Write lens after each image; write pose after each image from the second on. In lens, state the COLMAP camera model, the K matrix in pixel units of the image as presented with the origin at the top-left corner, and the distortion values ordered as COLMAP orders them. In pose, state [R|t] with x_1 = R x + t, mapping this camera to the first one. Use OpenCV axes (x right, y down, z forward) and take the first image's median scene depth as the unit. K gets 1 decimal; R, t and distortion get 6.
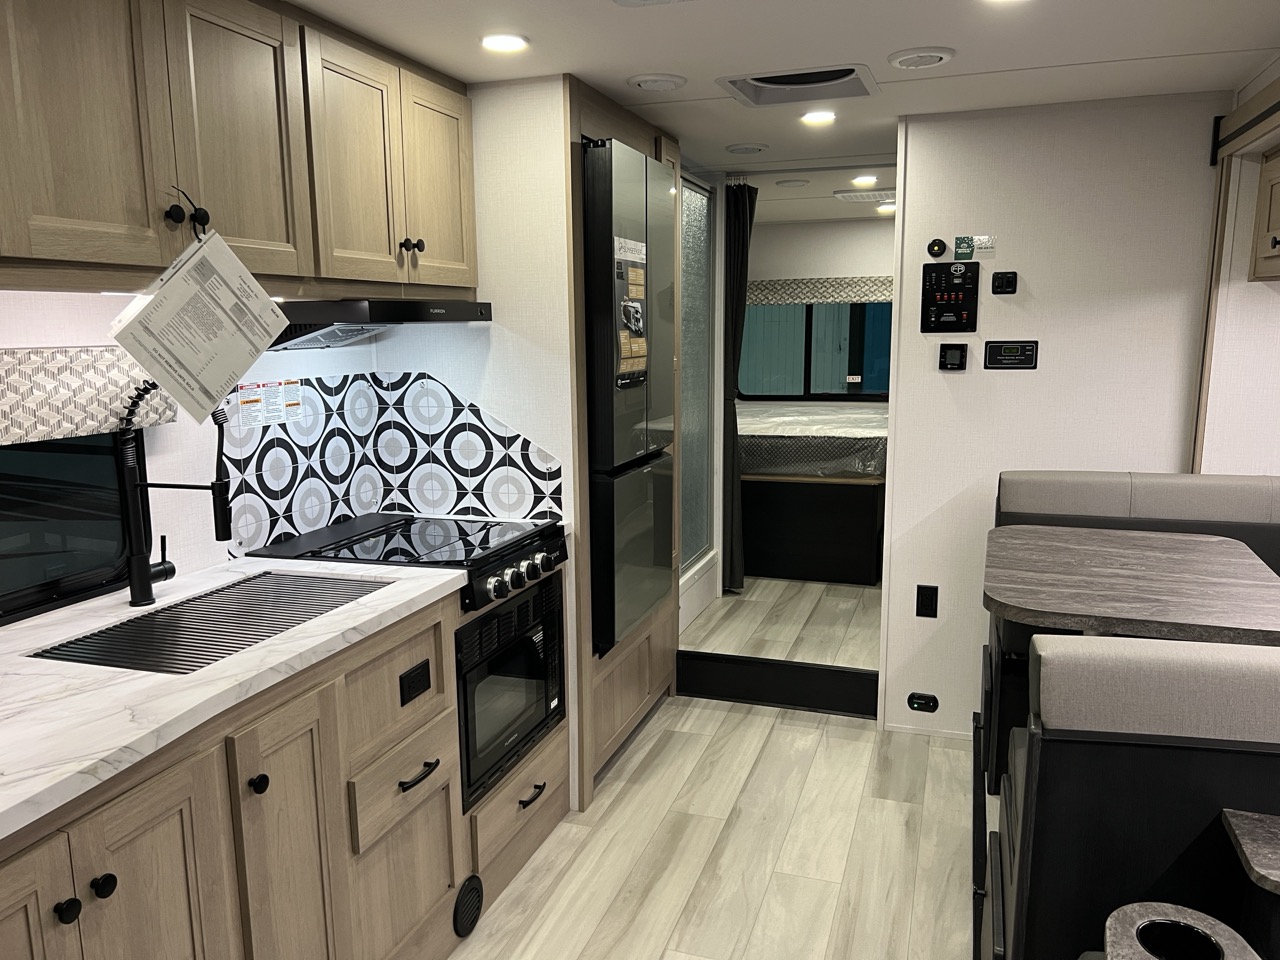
lens RADIAL K [[954.8, 0, 637.1], [0, 954.8, 491.9], [0, 0, 1]] dist [0.055126, -0.068437]
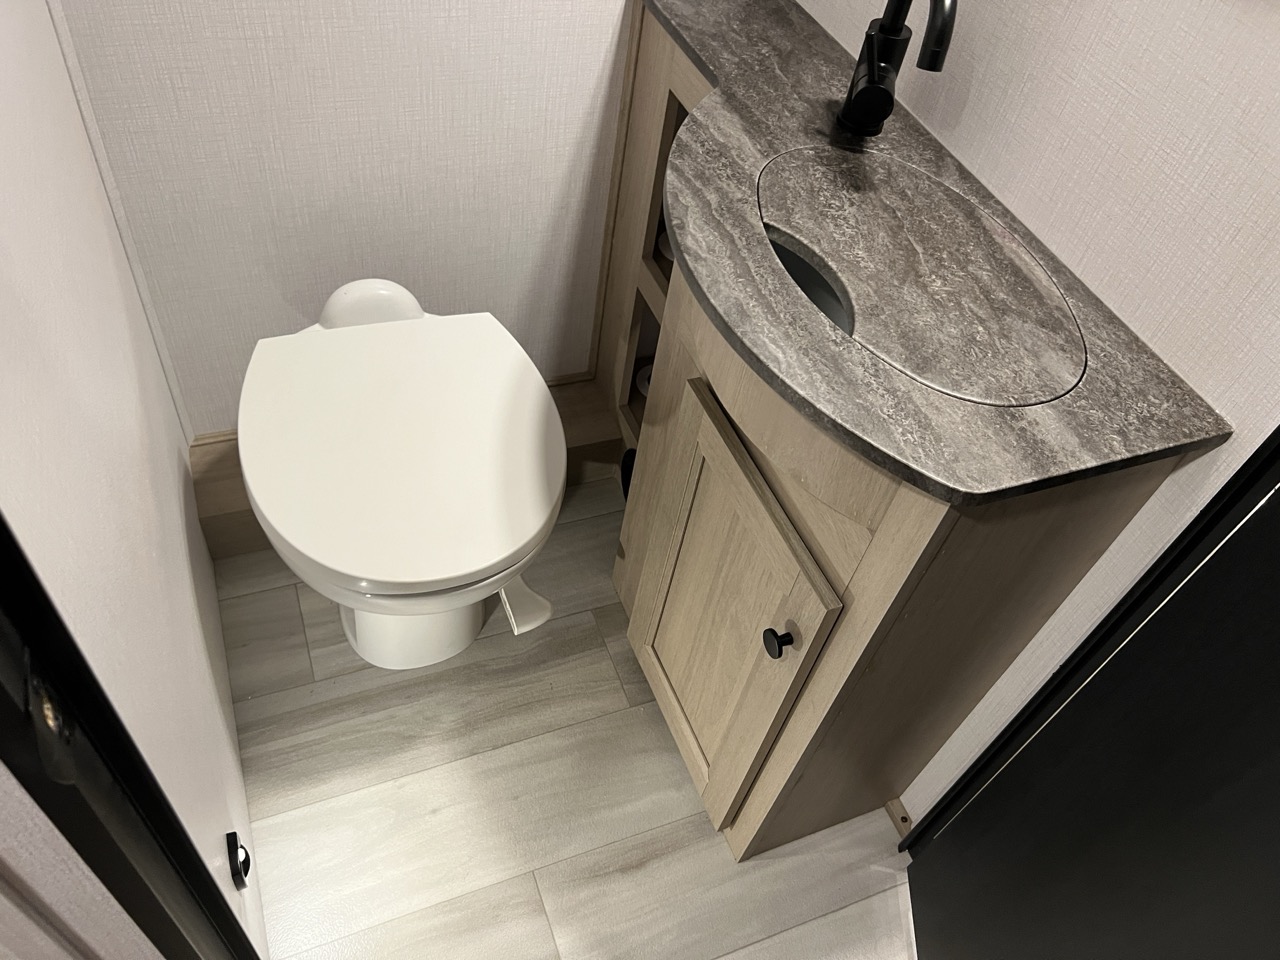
lens RADIAL K [[954.8, 0, 646.2], [0, 954.8, 470.3], [0, 0, 1]] dist [0.055126, -0.068437]
pose [[0.659018, 0.622659, -0.421889, 0.550505], [-0.266190, 0.717712, 0.643453, -0.073034], [0.703447, -0.311745, 0.638731, 0.432428]]
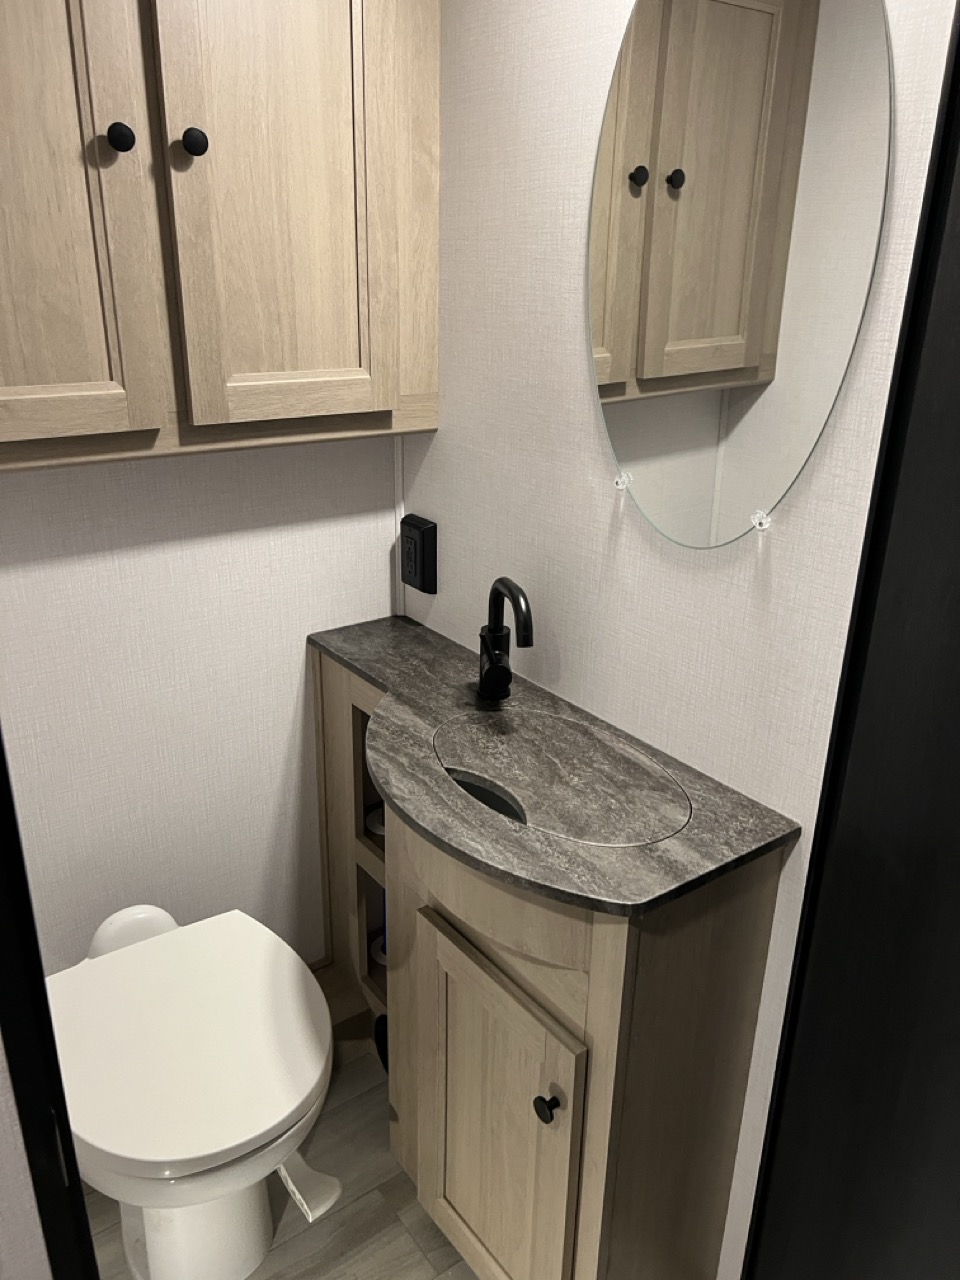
lens RADIAL K [[954.8, 0, 471.7], [0, 954.8, 648.3], [0, 0, 1]] dist [0.055126, -0.068437]
pose [[0.827289, 0.224085, -0.515150, 0.617999], [-0.116212, 0.965429, 0.233325, -0.095085], [0.549625, -0.133161, 0.824730, 0.336871]]
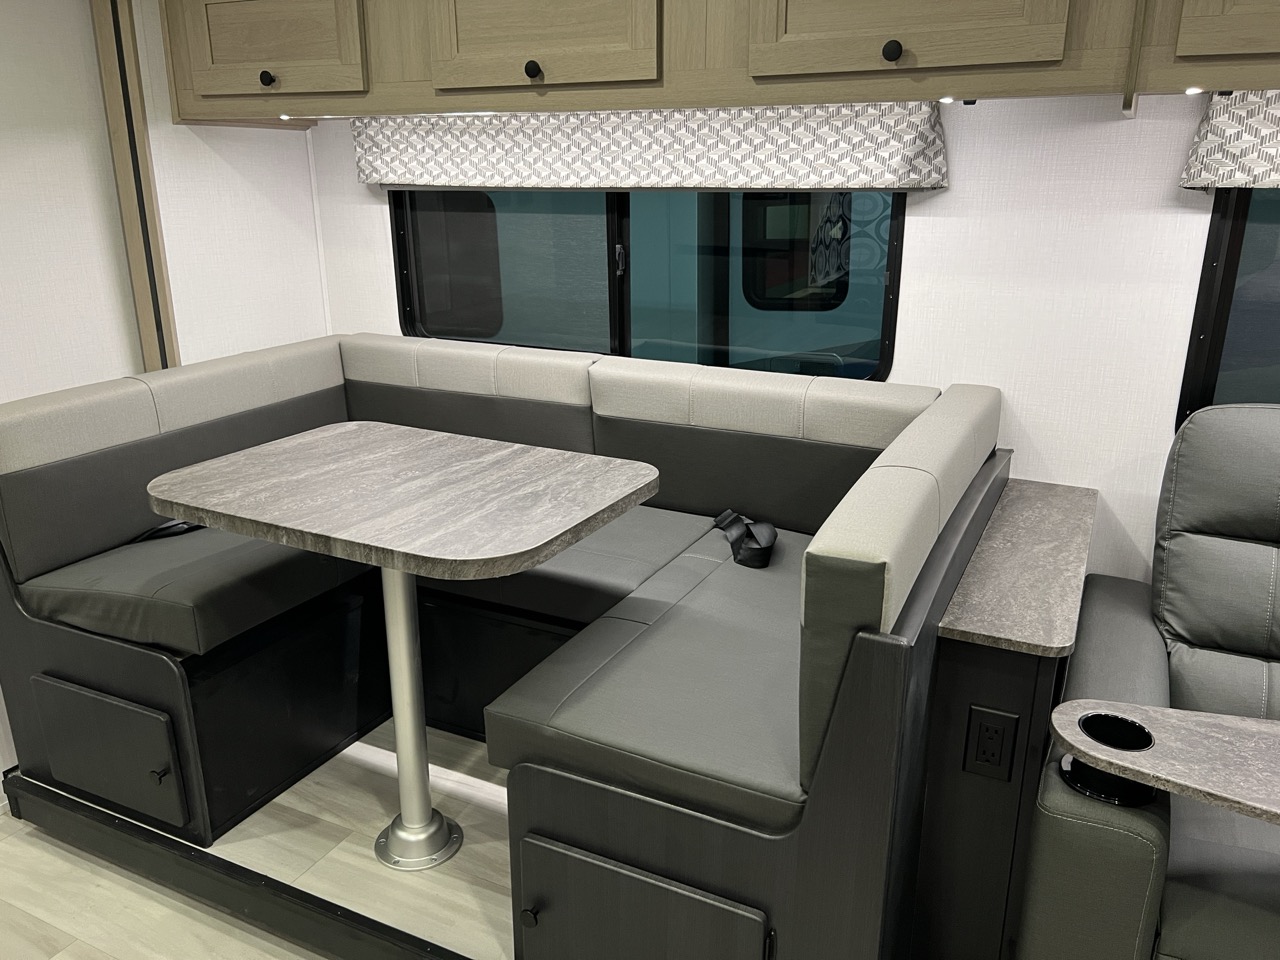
lens RADIAL K [[954.8, 0, 628.0], [0, 954.8, 480.4], [0, 0, 1]] dist [0.055126, -0.068437]
pose [[0.130082, -0.283024, 0.950250, -0.191529], [0.169677, 0.950610, 0.259904, -0.077007], [-0.976877, 0.127426, 0.171680, 0.515090]]
